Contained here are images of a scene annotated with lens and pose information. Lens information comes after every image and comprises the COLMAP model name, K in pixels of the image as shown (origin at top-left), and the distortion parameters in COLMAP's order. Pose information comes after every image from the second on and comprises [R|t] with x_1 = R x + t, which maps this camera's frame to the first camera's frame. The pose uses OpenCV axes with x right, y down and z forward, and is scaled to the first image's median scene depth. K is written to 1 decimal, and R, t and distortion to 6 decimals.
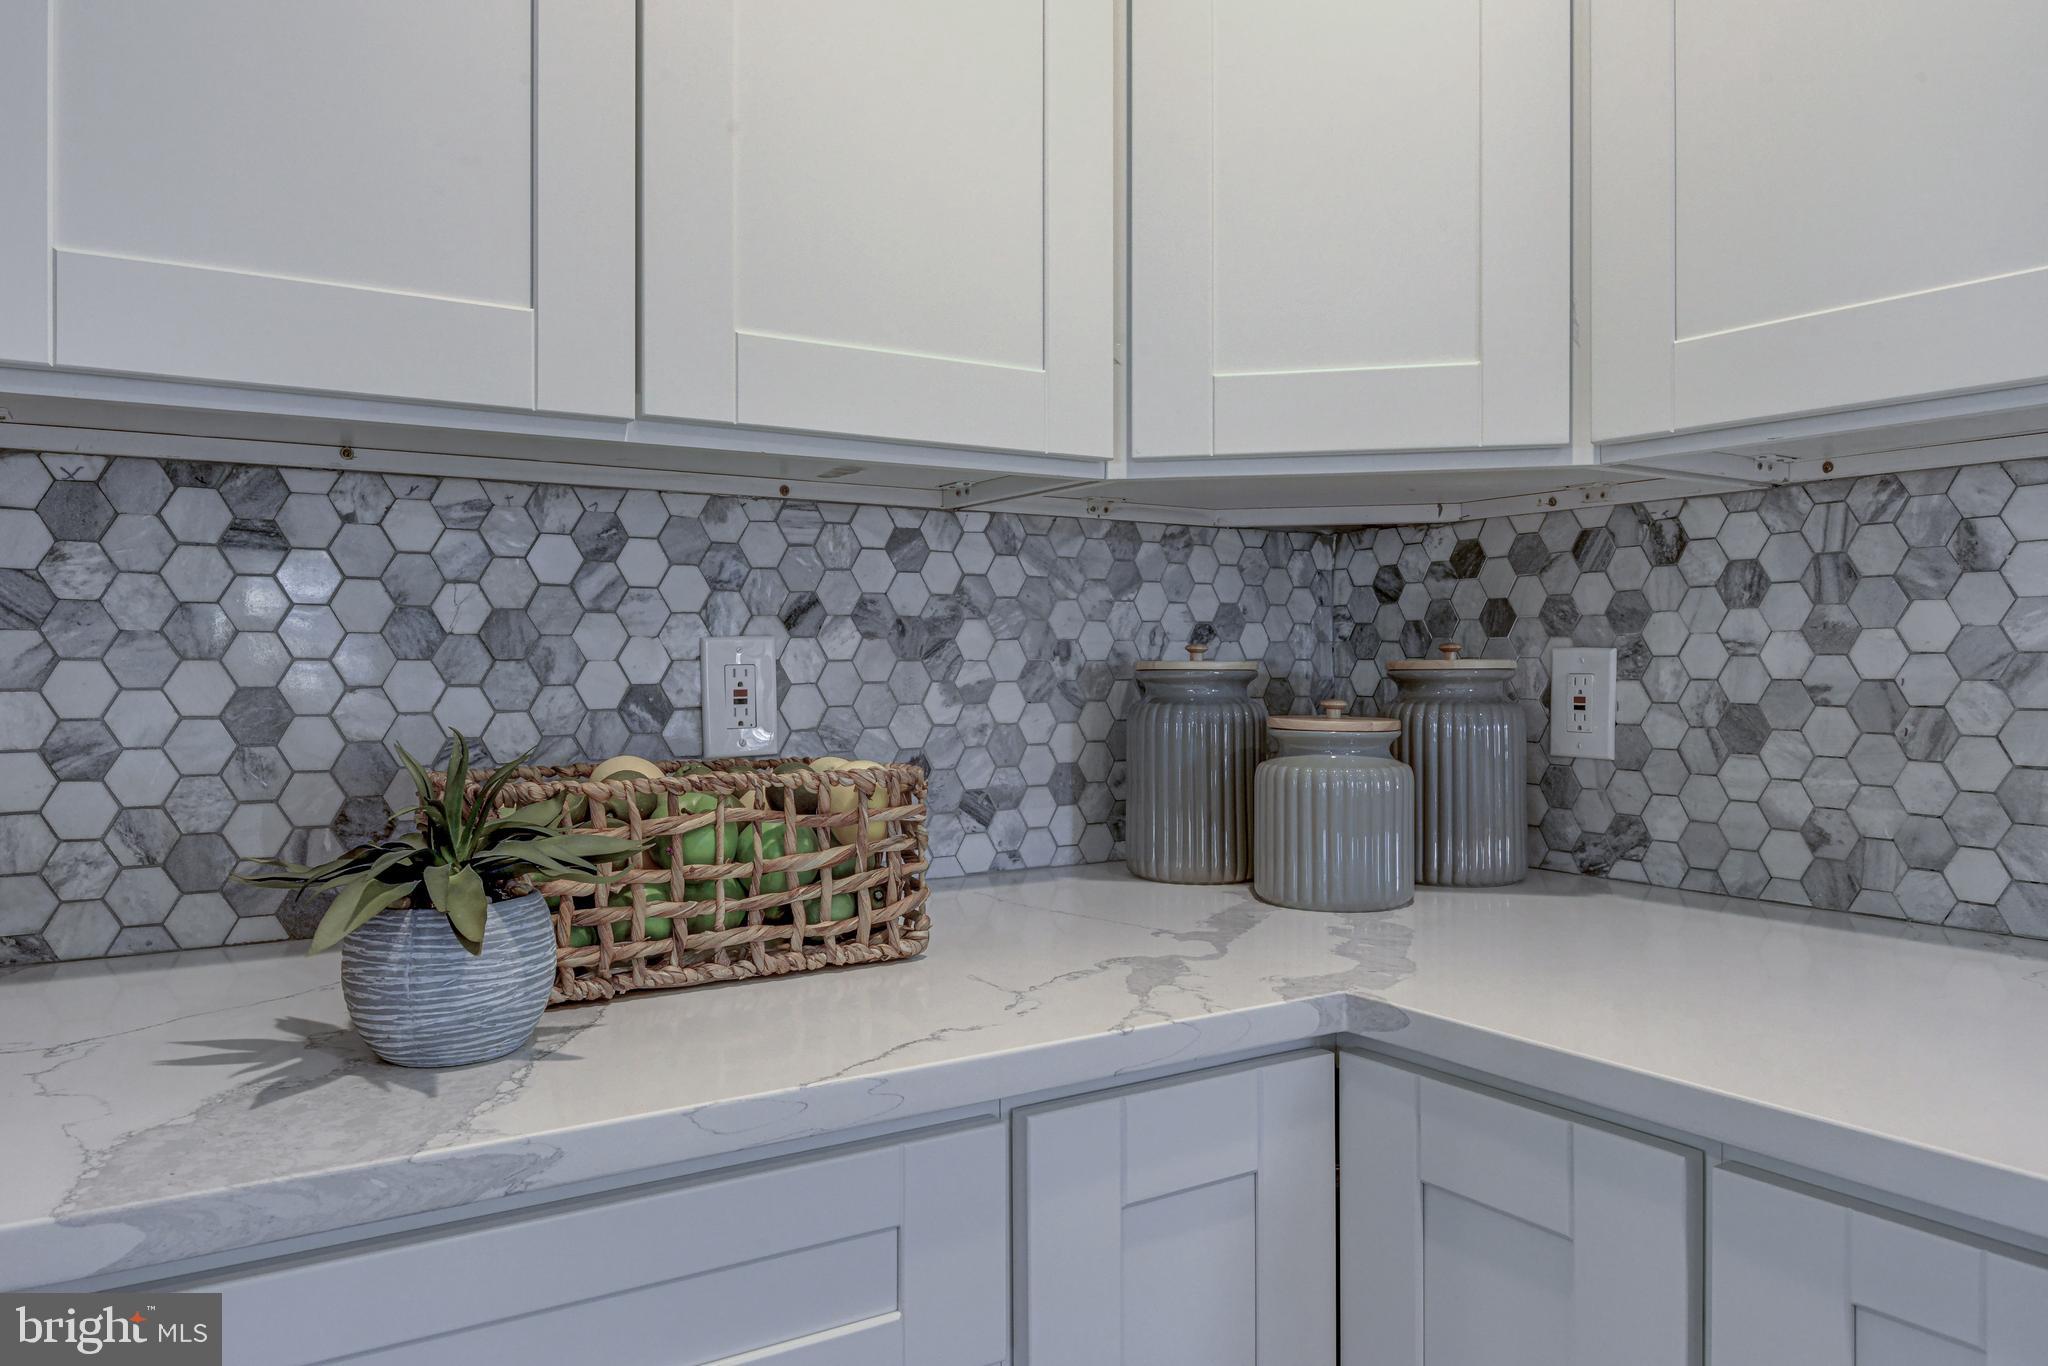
lens RADIAL K [[1370.8, 0, 1004.5], [0, 1370.8, 676.0], [0, 0, 1]] dist [-0.005366, -0.010091]
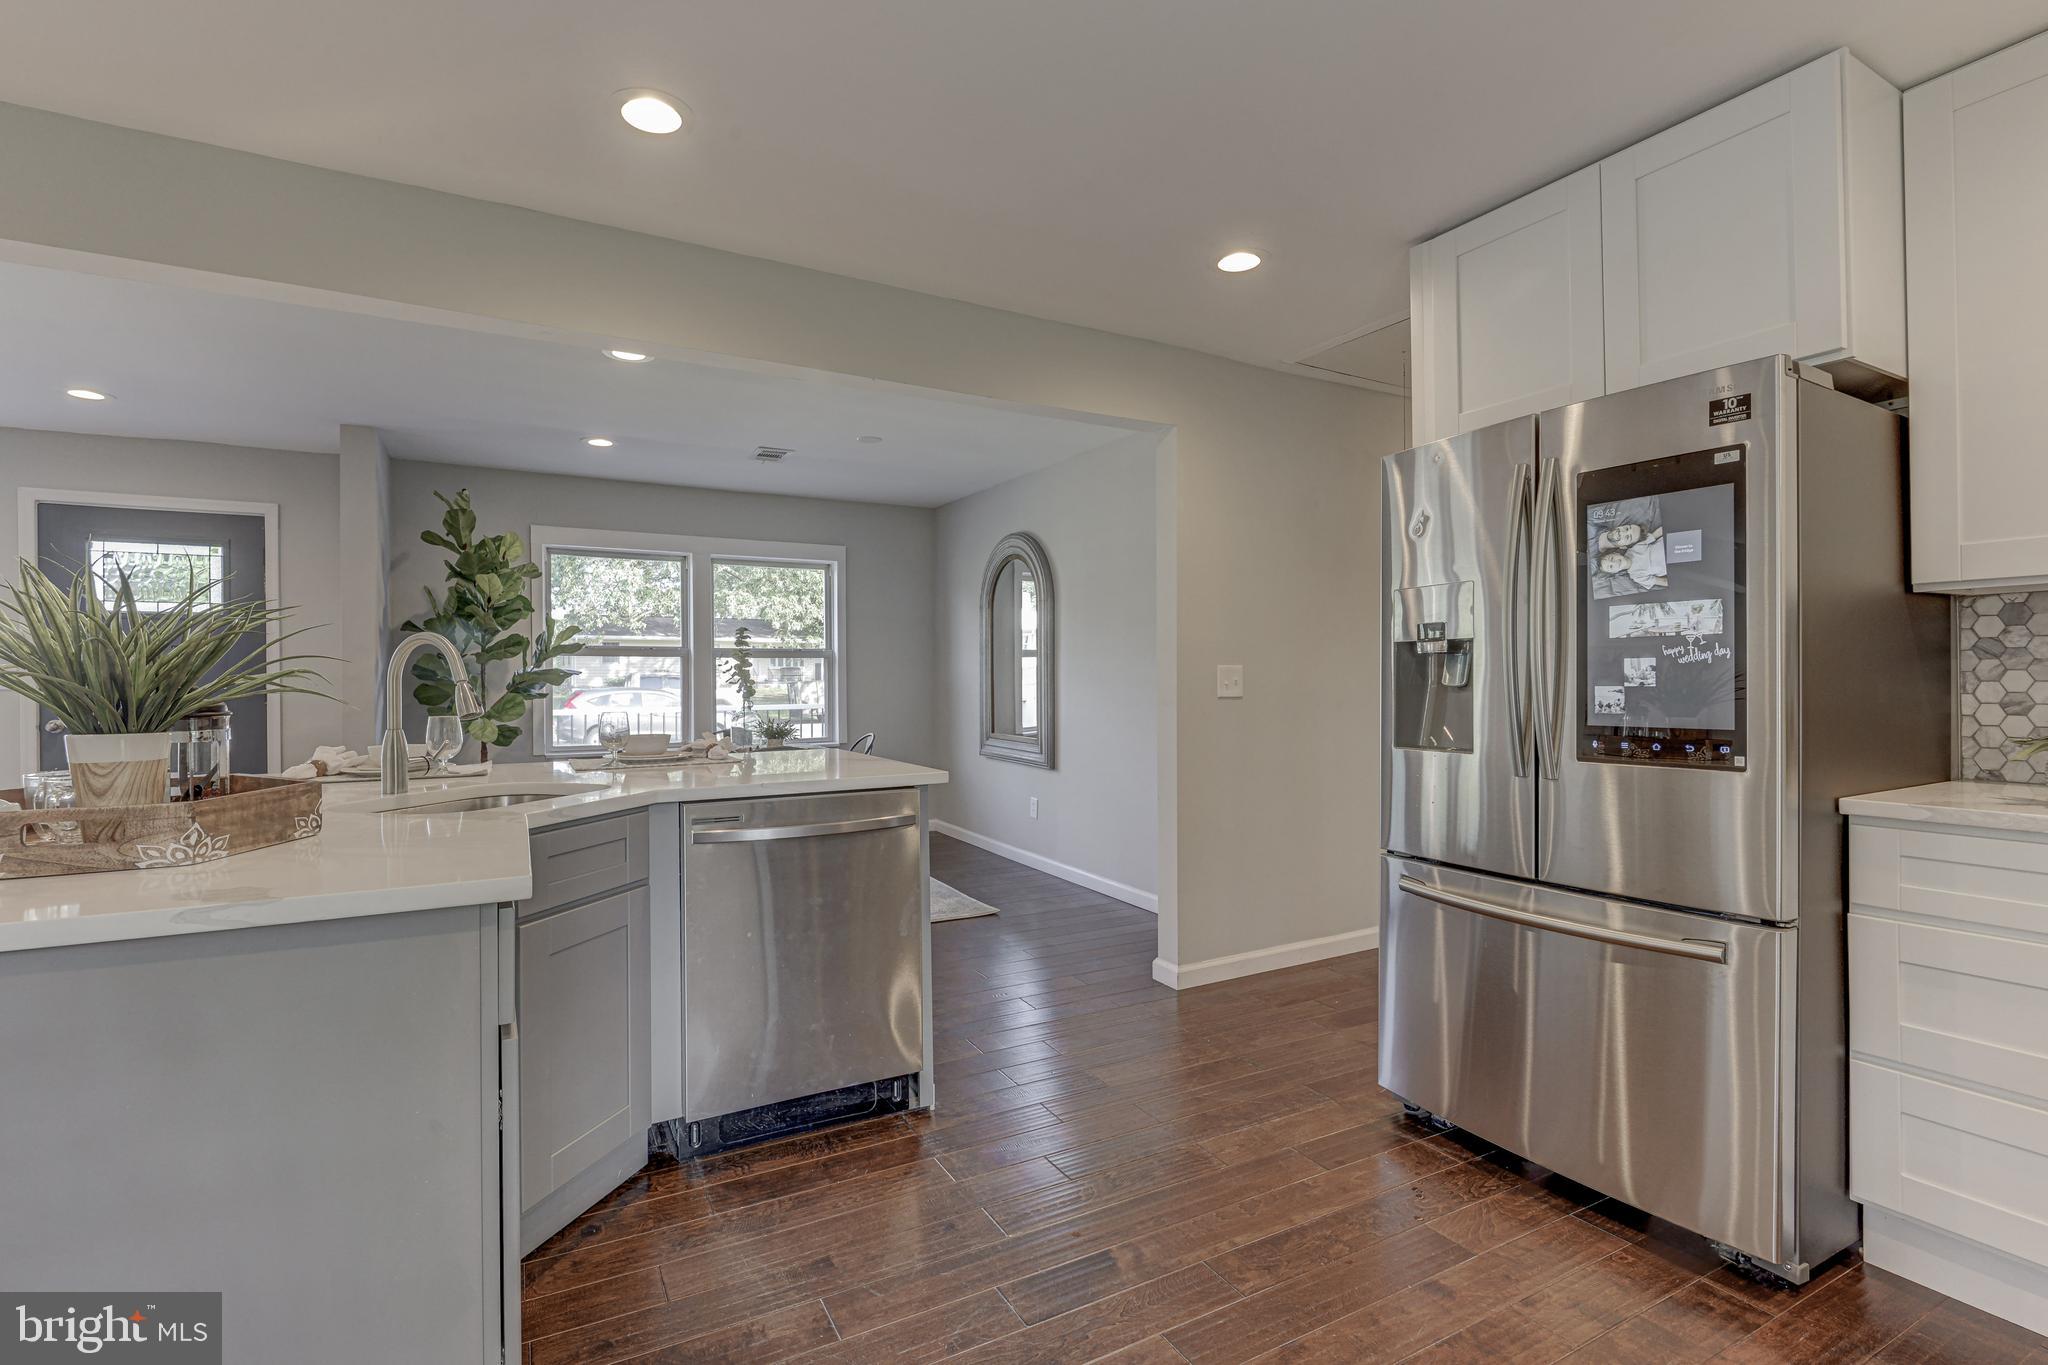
lens RADIAL K [[930.7, 0, 1004.7], [0, 930.7, 674.7], [0, 0, 1]] dist [0.003688, -0.005247]
pose [[-0.057468, -0.000236, -0.998347, 1.004357], [0.002137, 0.999998, -0.000360, -0.005127], [0.998345, -0.002154, -0.057467, -0.701760]]
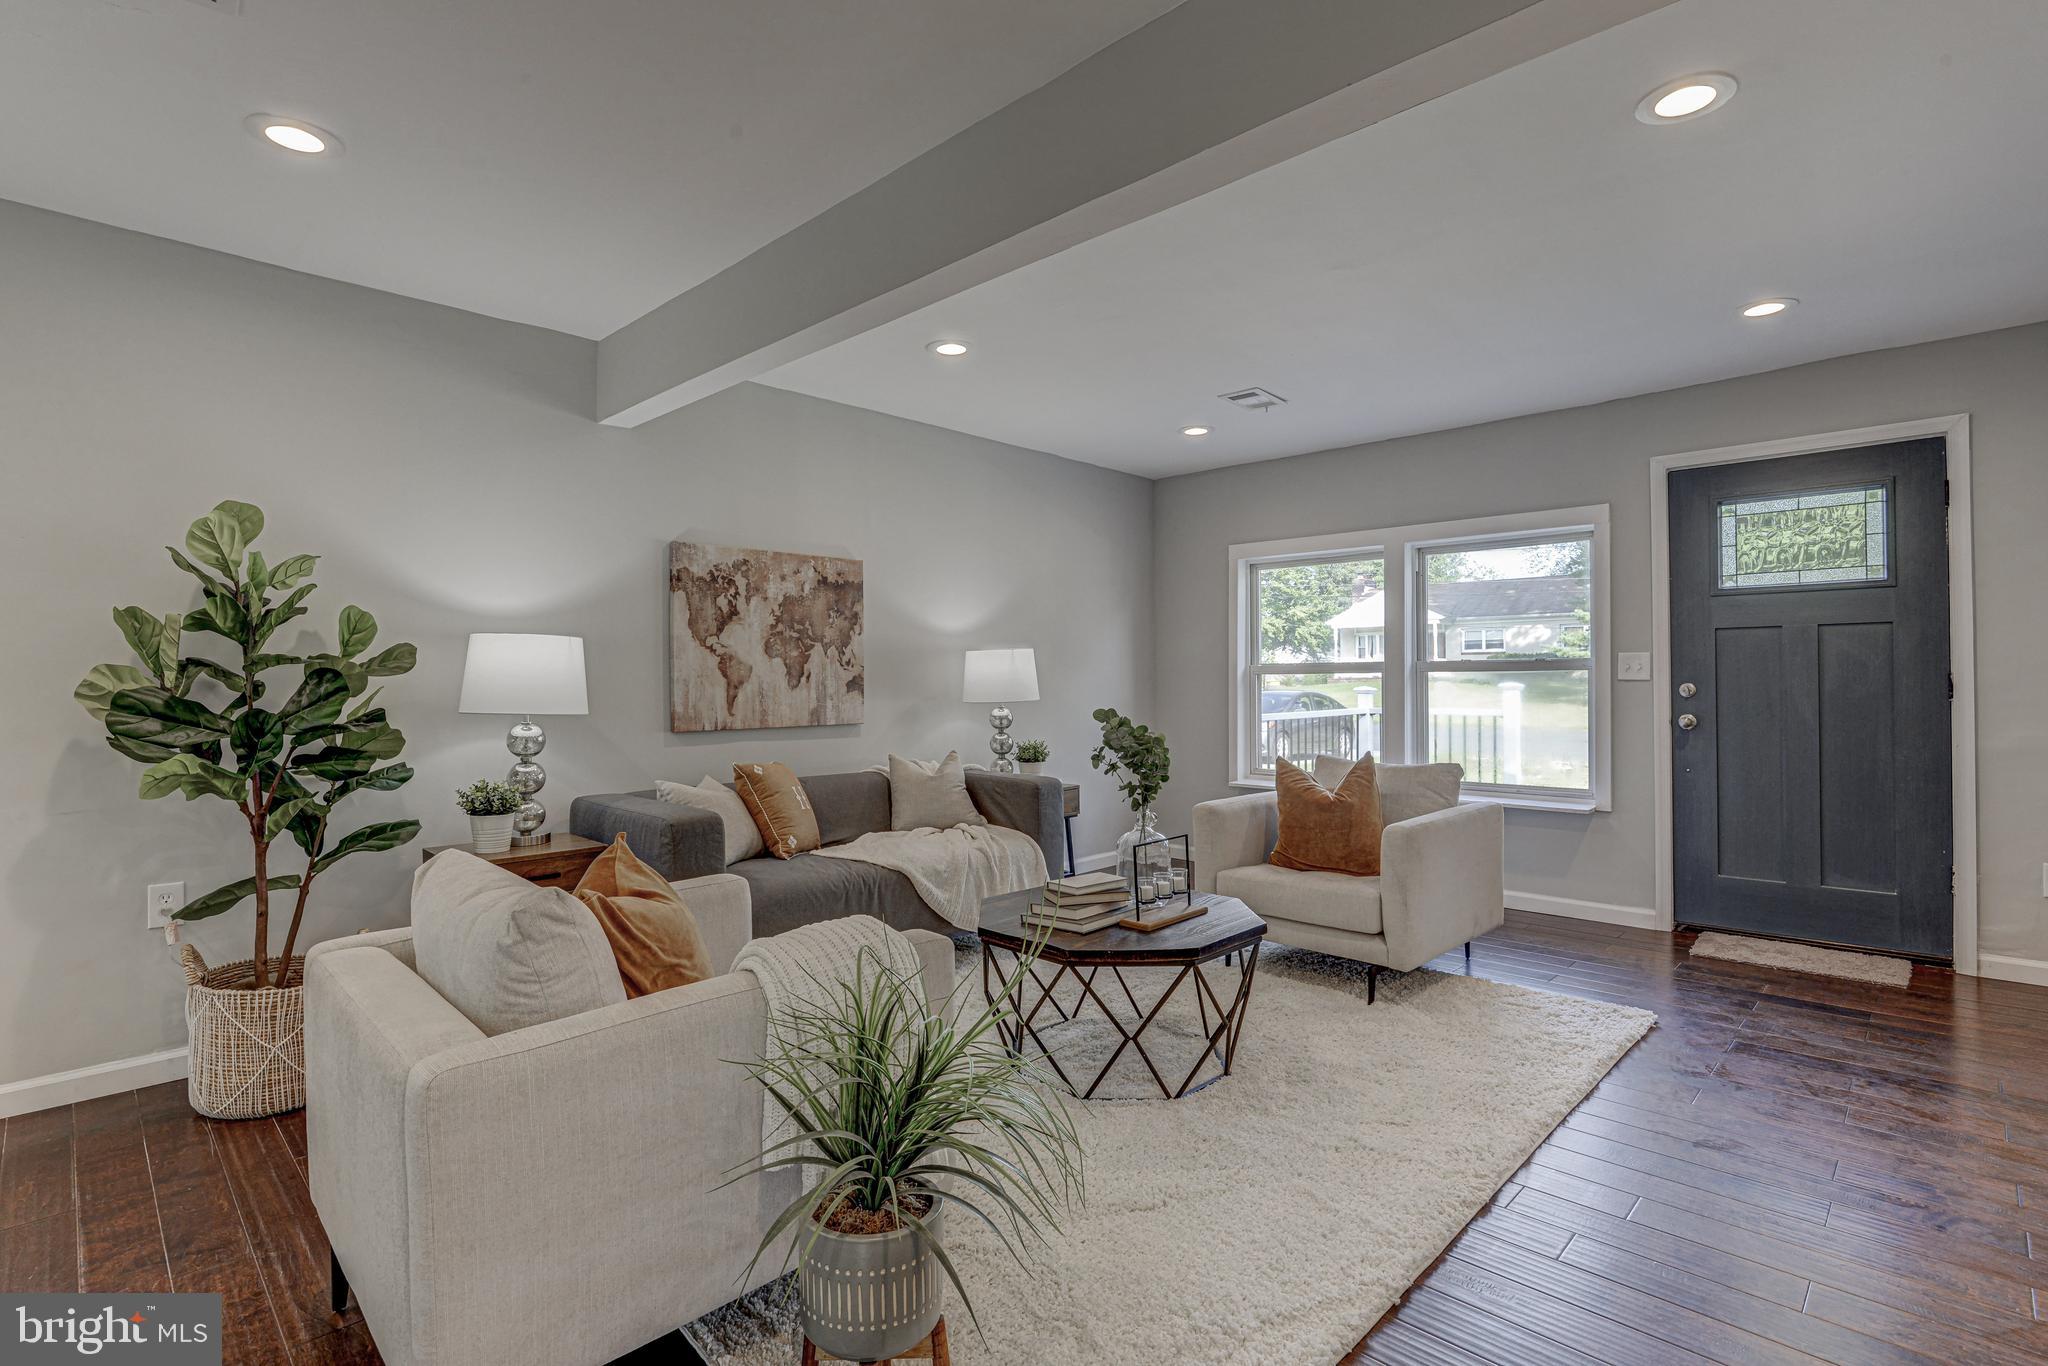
lens RADIAL K [[961.3, 0, 1007.7], [0, 961.3, 677.0], [0, 0, 1]] dist [-0.002770, -0.008256]
pose [[-0.970912, 0.005129, -0.239381, 0.692193], [0.006148, 0.999975, -0.003511, 0.028938], [0.239357, -0.004881, -0.970919, -1.864224]]
